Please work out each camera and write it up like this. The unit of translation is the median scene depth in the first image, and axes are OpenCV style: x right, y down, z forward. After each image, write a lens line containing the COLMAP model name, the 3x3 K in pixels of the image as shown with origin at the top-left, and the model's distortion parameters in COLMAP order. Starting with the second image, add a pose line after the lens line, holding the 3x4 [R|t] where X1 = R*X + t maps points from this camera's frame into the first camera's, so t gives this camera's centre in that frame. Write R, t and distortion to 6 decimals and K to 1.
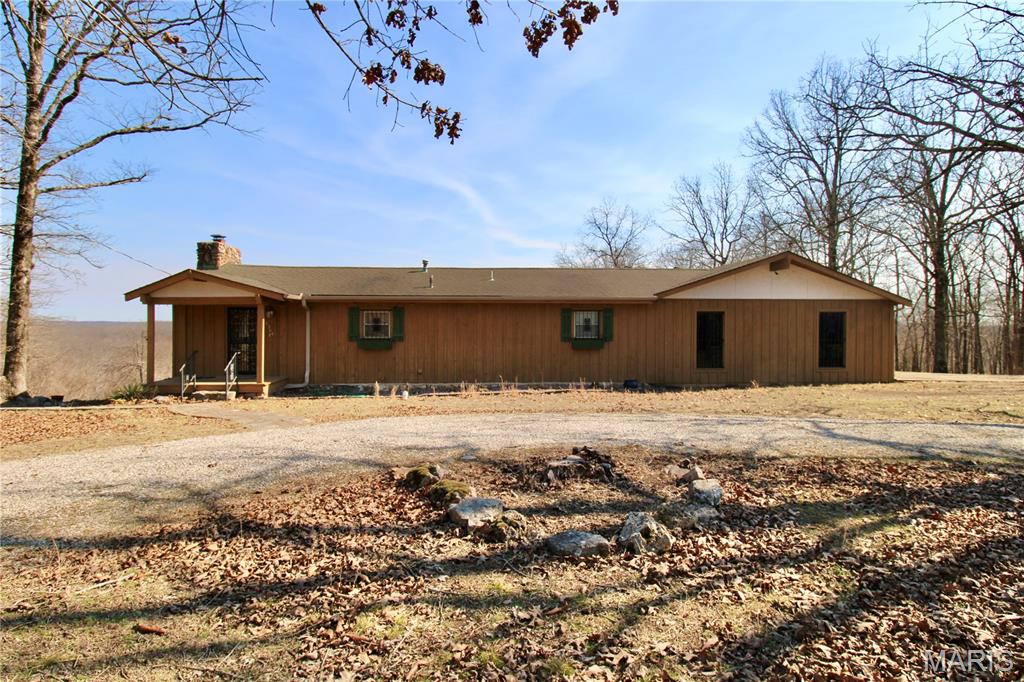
lens RADIAL K [[555.6, 0, 512.0], [0, 555.6, 341.0], [0, 0, 1]] dist [-0.001930, -0.001210]
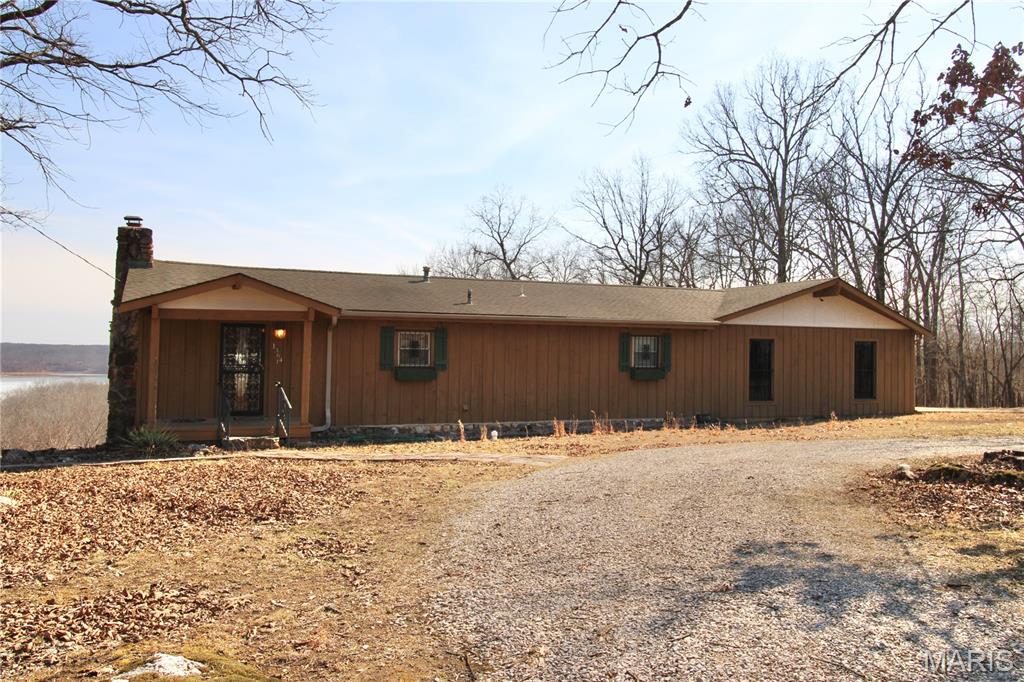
lens RADIAL K [[804.1, 0, 512.0], [0, 804.1, 341.0], [0, 0, 1]] dist [0.008609, 0.006756]
pose [[0.943148, 0.015706, 0.332002, -0.478592], [-0.002579, 0.999199, -0.039941, 0.004384], [-0.332363, 0.036814, 0.942433, -0.115283]]
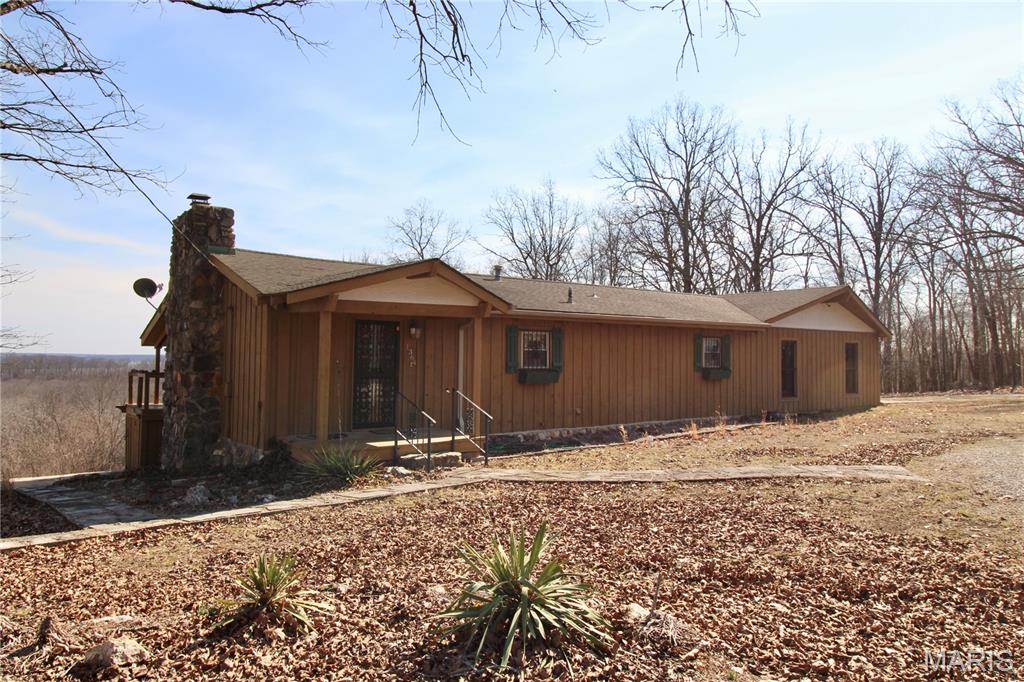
lens RADIAL K [[691.6, 0, 512.0], [0, 691.6, 341.0], [0, 0, 1]] dist [-0.001214, -0.001146]
pose [[0.830941, 0.017971, 0.556071, -0.758201], [0.010299, 0.998810, -0.047669, 0.002198], [-0.556266, 0.045337, 0.829767, 0.250147]]
